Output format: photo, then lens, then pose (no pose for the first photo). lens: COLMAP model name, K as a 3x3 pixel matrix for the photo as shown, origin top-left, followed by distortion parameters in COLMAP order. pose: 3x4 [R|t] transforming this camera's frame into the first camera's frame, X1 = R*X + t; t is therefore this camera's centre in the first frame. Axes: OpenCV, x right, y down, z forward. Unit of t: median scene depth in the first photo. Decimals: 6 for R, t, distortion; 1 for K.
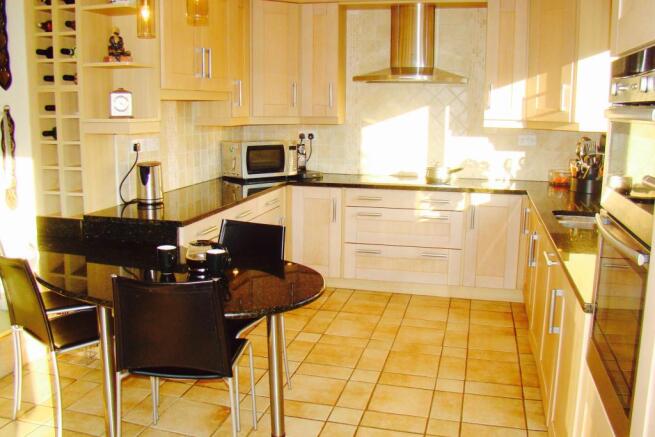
lens RADIAL K [[608.0, 0, 327.5], [0, 608.0, 218.5], [0, 0, 1]] dist [-0.181625, 0.147556]
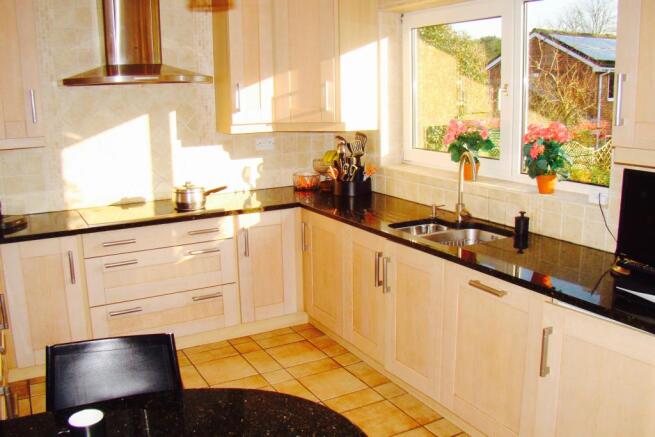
lens RADIAL K [[608.0, 0, 327.5], [0, 608.0, 218.5], [0, 0, 1]] dist [-0.181625, 0.147556]
pose [[0.724833, -0.160851, 0.669884, -0.228599], [0.144172, 0.986247, 0.080818, -0.084564], [-0.673670, 0.037999, 0.738055, 0.286495]]
